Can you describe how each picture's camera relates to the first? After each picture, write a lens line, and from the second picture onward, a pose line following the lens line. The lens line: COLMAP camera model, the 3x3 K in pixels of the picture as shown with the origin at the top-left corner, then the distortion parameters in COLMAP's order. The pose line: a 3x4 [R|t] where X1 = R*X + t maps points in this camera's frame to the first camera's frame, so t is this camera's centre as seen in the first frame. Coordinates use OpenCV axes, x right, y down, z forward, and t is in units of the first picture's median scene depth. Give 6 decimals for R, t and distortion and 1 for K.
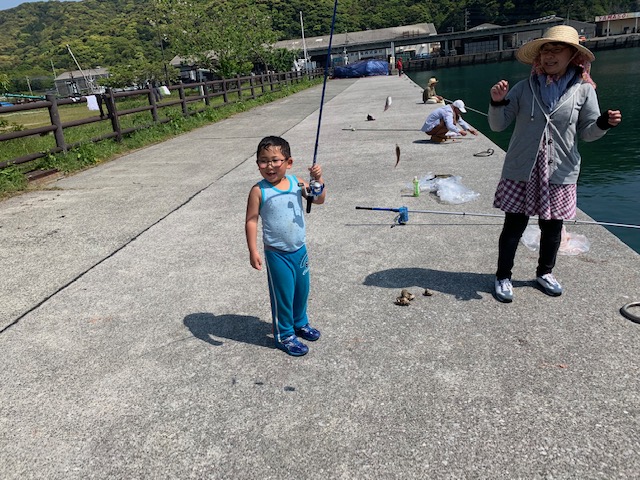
lens RADIAL K [[485.2, 0, 310.5], [0, 485.2, 241.2], [0, 0, 1]] dist [-0.005019, 0.001796]
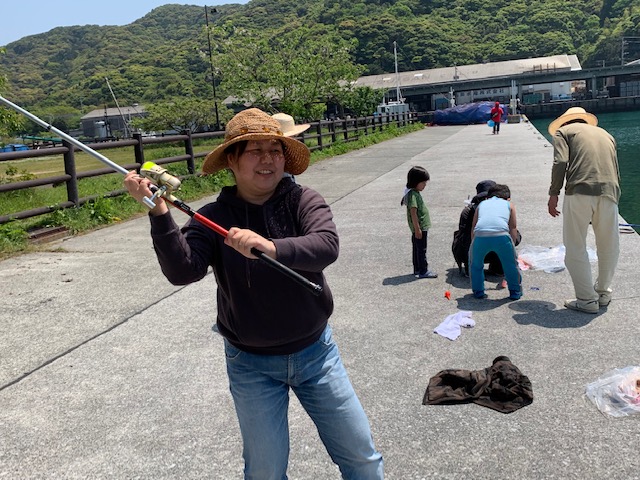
lens RADIAL K [[668.8, 0, 315.5], [0, 668.8, 242.6], [0, 0, 1]] dist [0.000235, 0.000000]
pose [[0.990822, 0.043654, -0.127928, 0.013026], [-0.061855, 0.987938, -0.141959, 0.003424], [0.120188, 0.148570, 0.981571, -0.017335]]
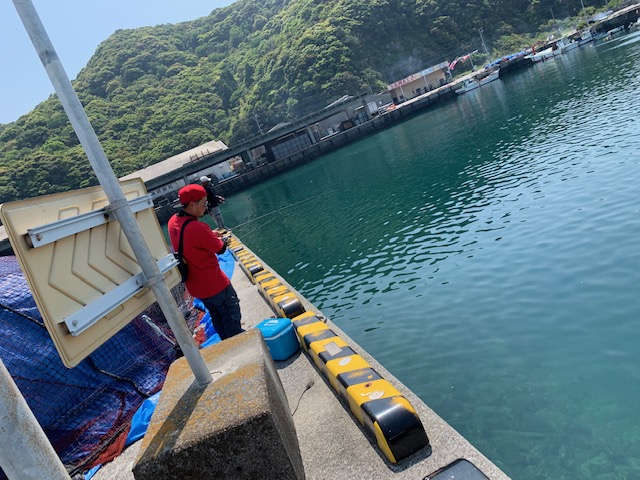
lens RADIAL K [[485.2, 0, 314.3], [0, 485.2, 246.3], [0, 0, 1]] dist [-0.005019, 0.001796]
pose [[0.877942, -0.329784, 0.347073, 0.198634], [0.400260, 0.903346, -0.154135, -0.415366], [-0.262696, 0.274241, 0.925085, 1.087832]]
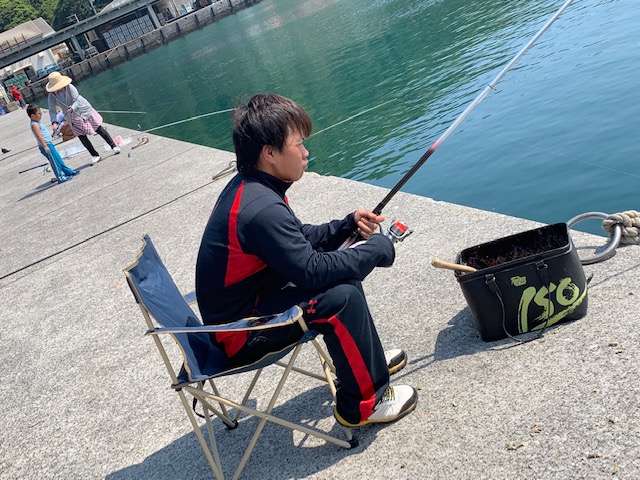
lens RADIAL K [[865.8, 0, 317.7], [0, 865.8, 243.7], [0, 0, 1]] dist [0.016609, 0.000000]
pose [[0.832326, -0.376205, 0.407067, -0.044708], [0.434570, 0.898773, -0.057929, 0.095142], [-0.344068, 0.225115, 0.911560, -0.241581]]
